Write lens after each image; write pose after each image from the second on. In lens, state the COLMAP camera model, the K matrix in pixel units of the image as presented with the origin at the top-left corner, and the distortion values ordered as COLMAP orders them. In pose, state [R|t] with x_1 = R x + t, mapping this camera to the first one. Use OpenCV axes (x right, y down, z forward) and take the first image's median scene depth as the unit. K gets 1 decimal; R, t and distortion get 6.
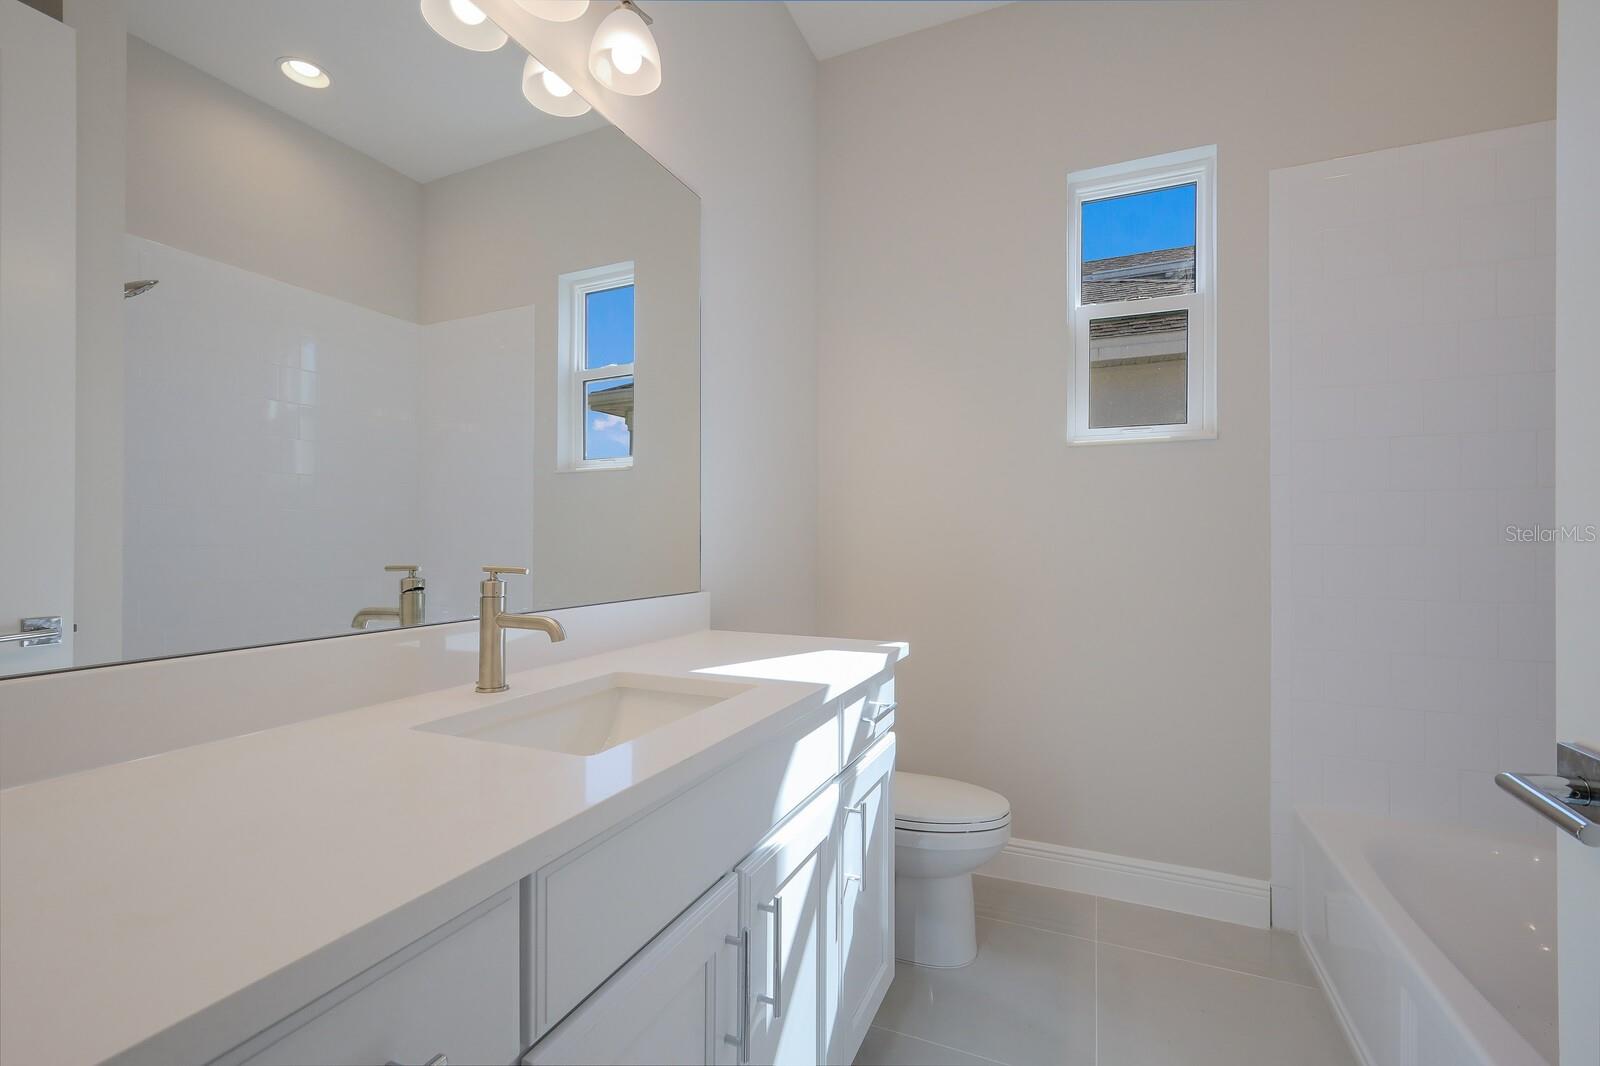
lens RADIAL K [[694.4, 0, 800.0], [0, 694.4, 533.9], [0, 0, 1]] dist [0.001865, 0.000040]
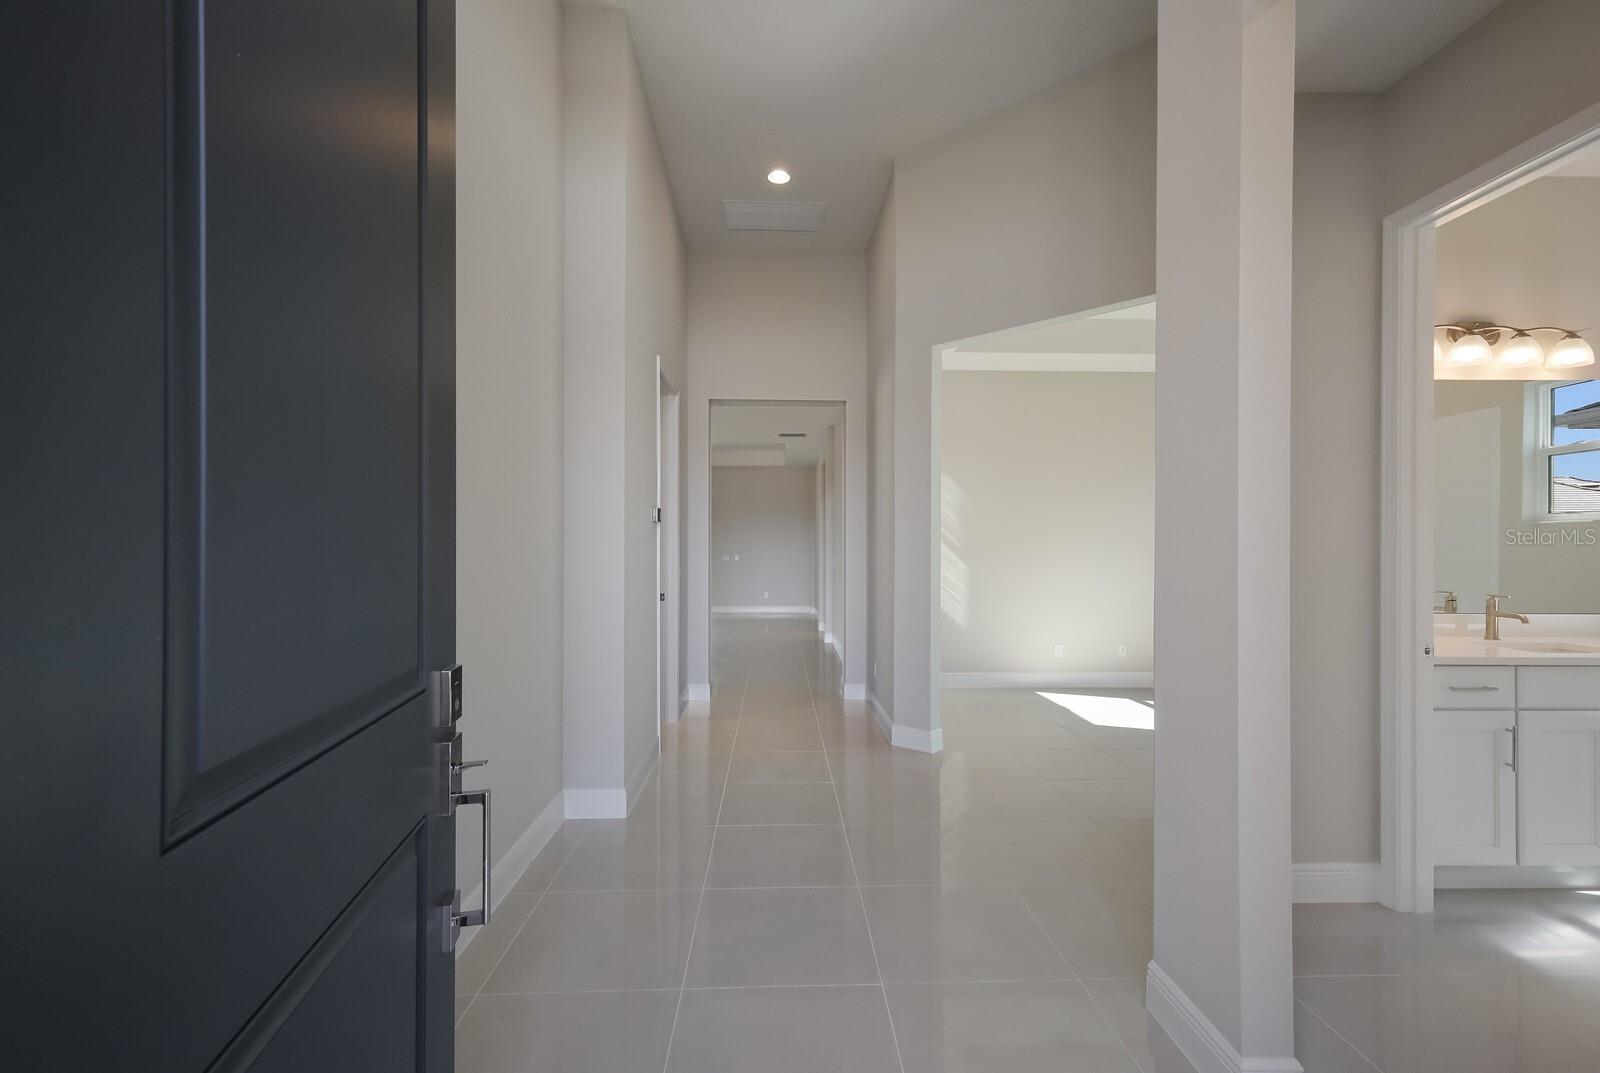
lens RADIAL K [[694.4, 0, 799.1], [0, 694.4, 543.3], [0, 0, 1]] dist [0.001865, 0.000040]
pose [[0.420203, 0.001102, -0.907430, 0.817447], [-0.001584, 0.999999, 0.000481, -0.135638], [0.907429, 0.001236, 0.420204, -2.400370]]
